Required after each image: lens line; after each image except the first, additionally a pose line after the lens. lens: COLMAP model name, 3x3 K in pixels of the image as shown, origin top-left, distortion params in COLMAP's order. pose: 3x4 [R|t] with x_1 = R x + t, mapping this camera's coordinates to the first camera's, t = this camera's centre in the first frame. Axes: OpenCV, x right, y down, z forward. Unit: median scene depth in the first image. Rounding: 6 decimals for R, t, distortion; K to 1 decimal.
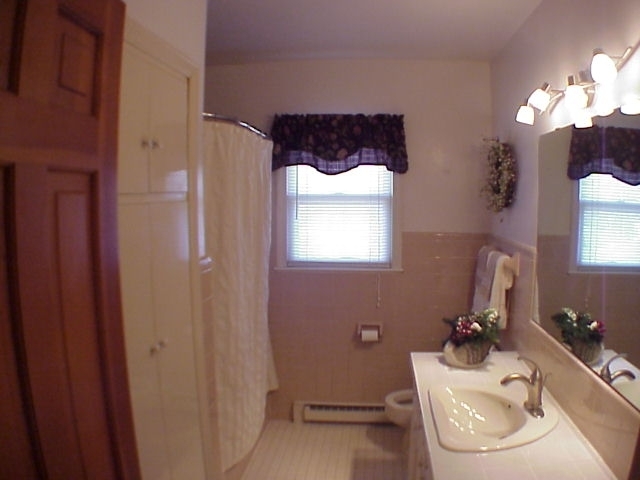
lens RADIAL K [[527.3, 0, 320.6], [0, 527.3, 251.9], [0, 0, 1]] dist [-0.336413, 0.130278]
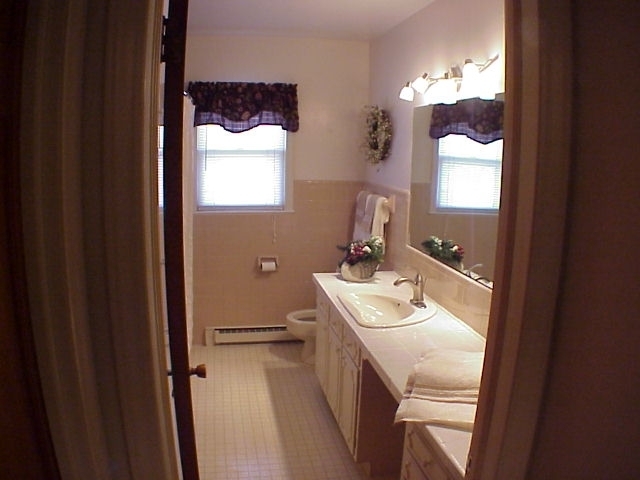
lens RADIAL K [[527.3, 0, 320.6], [0, 527.3, 251.9], [0, 0, 1]] dist [-0.336413, 0.130278]
pose [[0.956919, -0.035737, 0.288148, -0.153992], [0.009681, 0.995772, 0.091350, 0.019218], [-0.290194, -0.084625, 0.953219, -0.210413]]
